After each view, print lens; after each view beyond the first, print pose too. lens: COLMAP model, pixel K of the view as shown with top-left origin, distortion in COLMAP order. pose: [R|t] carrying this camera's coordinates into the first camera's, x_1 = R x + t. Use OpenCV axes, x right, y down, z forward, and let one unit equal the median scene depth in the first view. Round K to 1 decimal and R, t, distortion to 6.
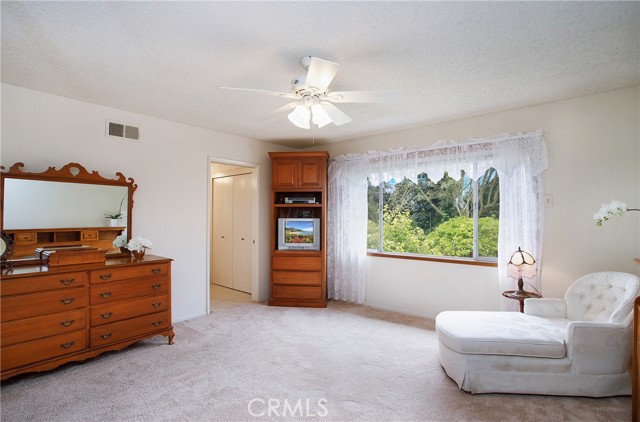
lens RADIAL K [[313.4, 0, 320.9], [0, 313.4, 210.8], [0, 0, 1]] dist [-0.020161, 0.003457]
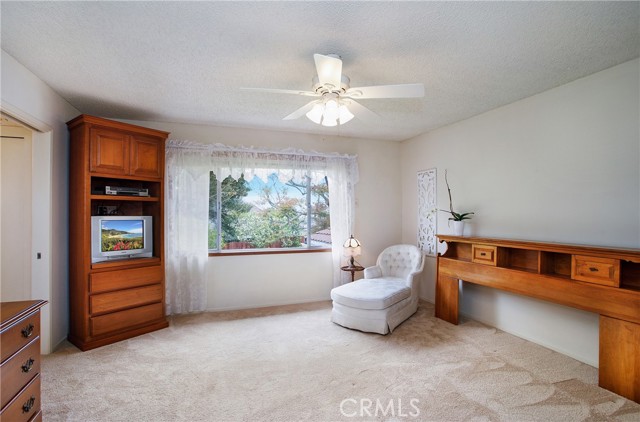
lens RADIAL K [[313.4, 0, 321.6], [0, 313.4, 211.1], [0, 0, 1]] dist [-0.020161, 0.003457]
pose [[0.527384, 0.008655, 0.849583, -0.449195], [-0.014207, 0.999898, -0.001367, 0.007150], [-0.849508, -0.011349, 0.527453, 0.241809]]
